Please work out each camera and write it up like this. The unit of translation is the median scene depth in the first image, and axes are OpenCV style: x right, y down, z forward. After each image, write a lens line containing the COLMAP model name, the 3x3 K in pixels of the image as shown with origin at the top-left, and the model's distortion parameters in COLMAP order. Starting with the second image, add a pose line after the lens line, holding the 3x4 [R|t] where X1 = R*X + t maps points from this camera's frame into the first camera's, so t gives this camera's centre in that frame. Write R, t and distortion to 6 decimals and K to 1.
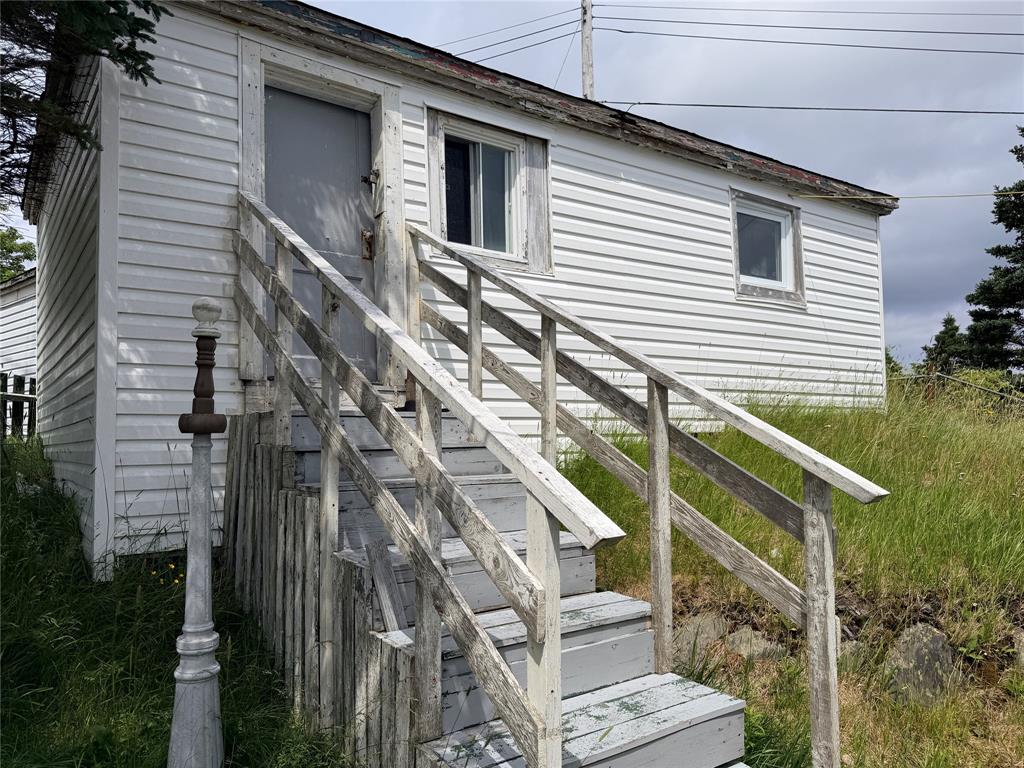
lens RADIAL K [[731.6, 0, 505.5], [0, 731.6, 385.6], [0, 0, 1]] dist [0.064094, -0.096925]
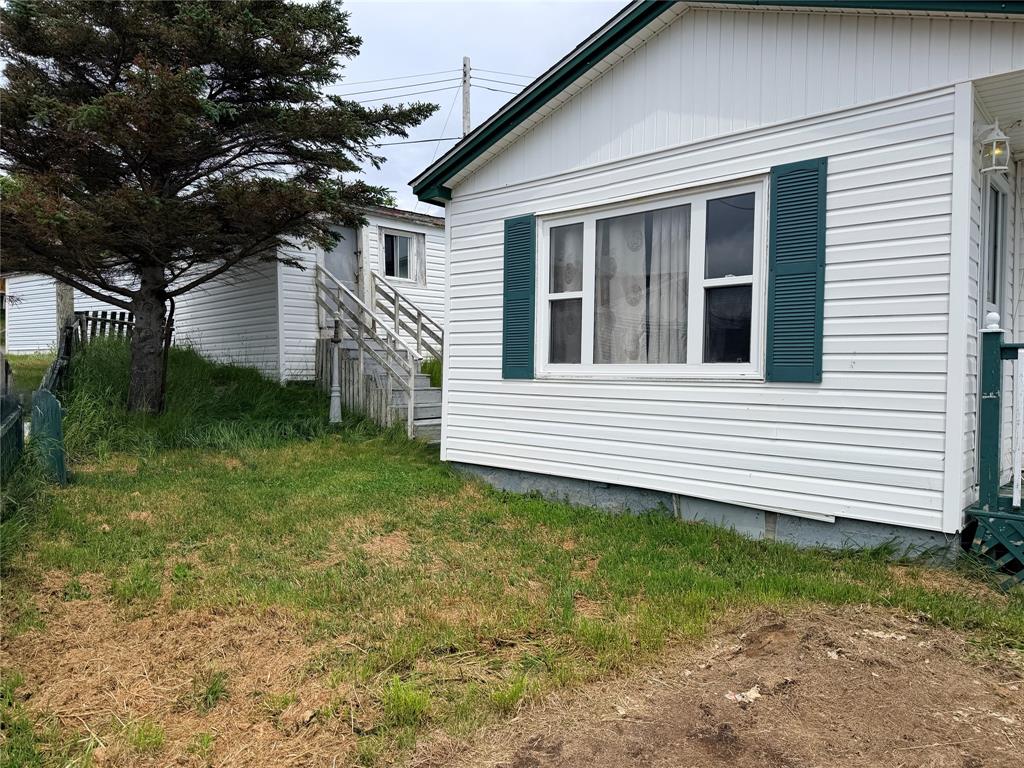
lens RADIAL K [[705.9, 0, 512.2], [0, 705.9, 396.2], [0, 0, 1]] dist [0.067925, -0.080655]
pose [[0.989227, 0.016664, 0.145436, 0.009159], [-0.032270, 0.993884, 0.105610, -0.047740], [-0.142787, -0.109165, 0.983715, -1.613012]]
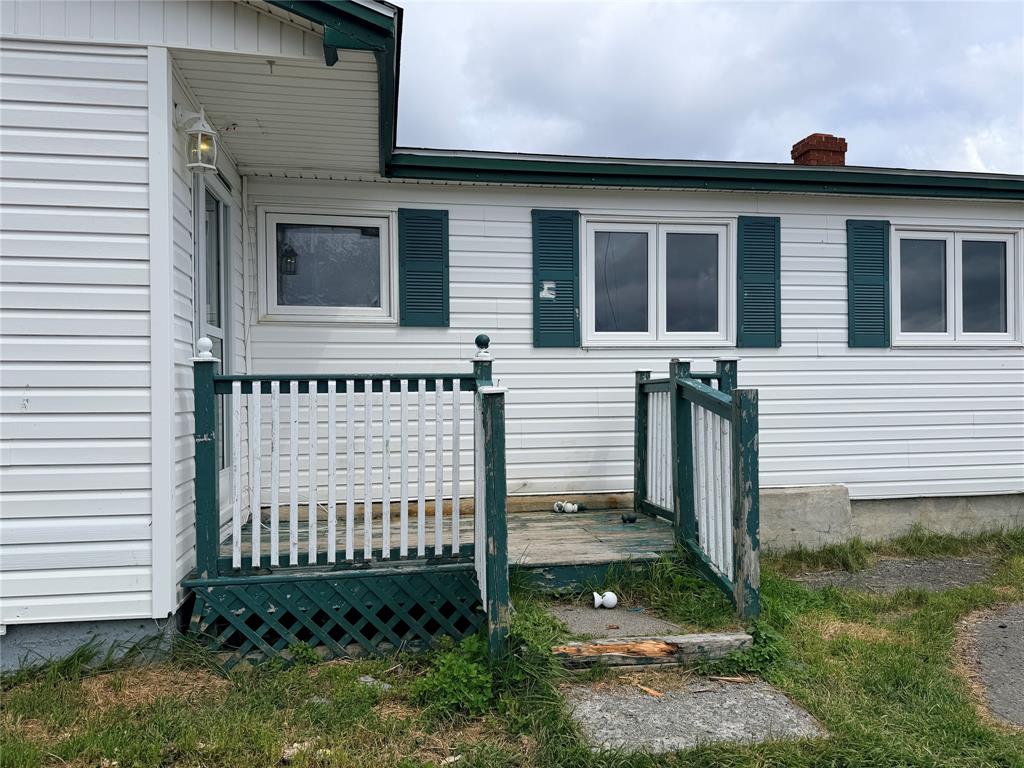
lens RADIAL K [[731.6, 0, 505.5], [0, 731.6, 385.6], [0, 0, 1]] dist [0.064094, -0.096925]
pose [[0.499799, 0.014655, 0.866018, 0.231244], [-0.062831, 0.997836, 0.019375, -0.061946], [-0.863860, -0.064097, 0.499638, -1.459520]]
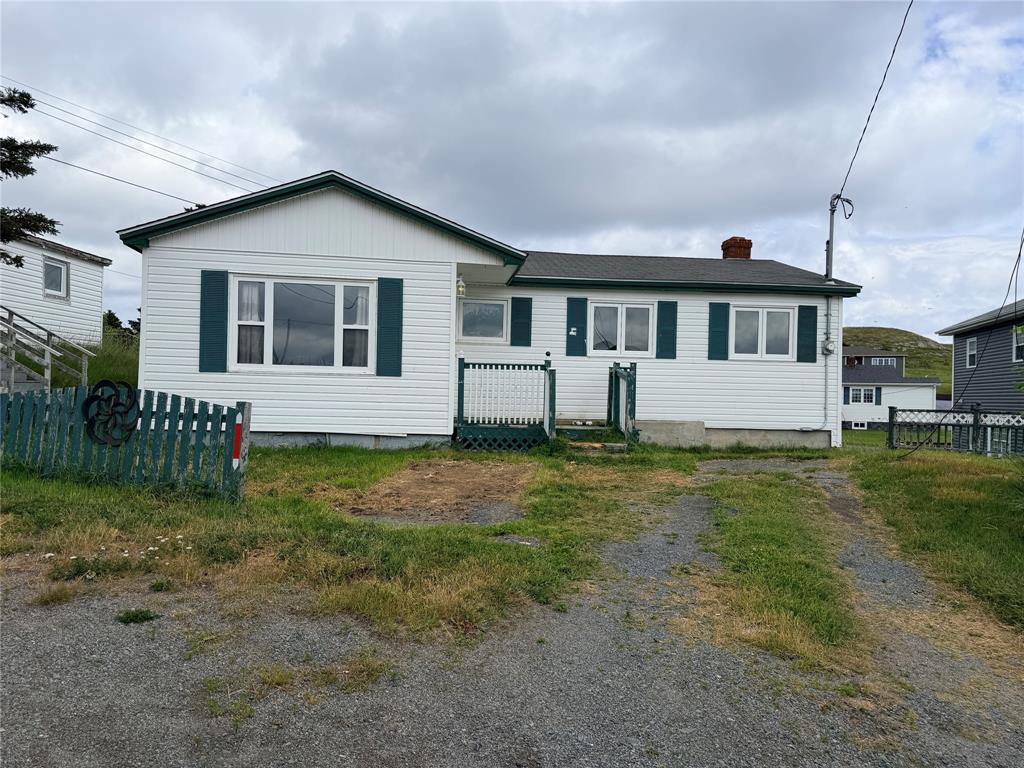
lens RADIAL K [[722.6, 0, 510.5], [0, 722.6, 390.2], [0, 0, 1]] dist [0.099119, -0.143984]
pose [[0.537719, 0.029443, 0.842610, -1.233536], [-0.091453, 0.995530, 0.023575, -0.016312], [-0.838150, -0.089737, 0.538008, -2.263407]]
